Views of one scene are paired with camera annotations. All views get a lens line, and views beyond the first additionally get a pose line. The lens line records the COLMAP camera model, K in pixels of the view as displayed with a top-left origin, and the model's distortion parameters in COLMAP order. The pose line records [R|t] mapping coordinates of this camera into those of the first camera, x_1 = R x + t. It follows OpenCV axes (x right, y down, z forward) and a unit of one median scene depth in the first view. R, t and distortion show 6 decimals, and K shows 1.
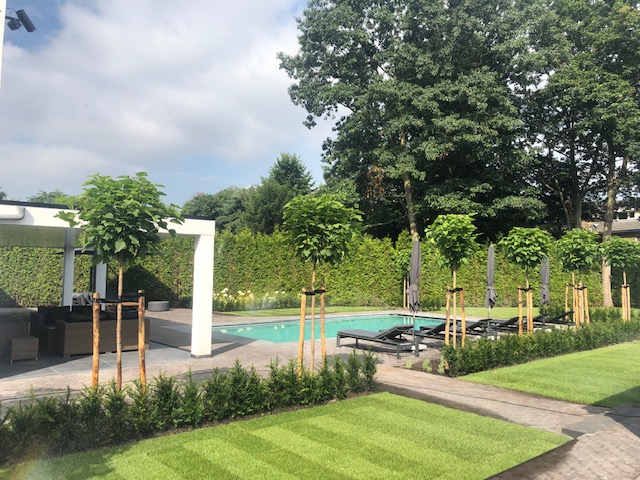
lens RADIAL K [[518.7, 0, 320.0], [0, 518.7, 240.0], [0, 0, 1]] dist [0.080588, -0.172117]
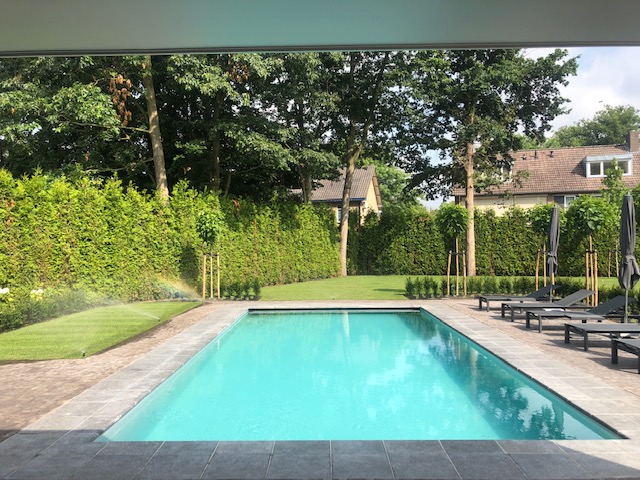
lens RADIAL K [[518.7, 0, 320.0], [0, 518.7, 240.0], [0, 0, 1]] dist [0.080588, -0.172117]
pose [[0.668889, -0.012024, 0.743265, -0.237299], [-0.023523, 0.999026, 0.037330, 0.030322], [-0.742990, -0.042454, 0.667955, 0.465678]]
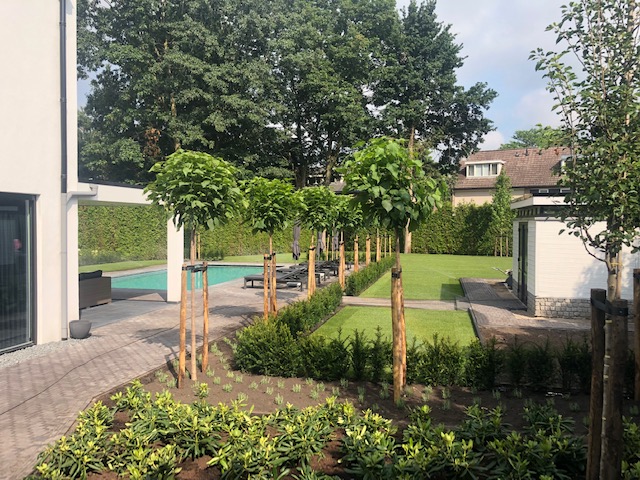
lens RADIAL K [[518.7, 0, 320.0], [0, 518.7, 240.0], [0, 0, 1]] dist [0.080588, -0.172117]
pose [[0.810219, -0.025421, 0.585576, -0.287219], [-0.030369, 0.995896, 0.085253, -0.018475], [-0.585340, -0.086857, 0.806122, -0.088327]]
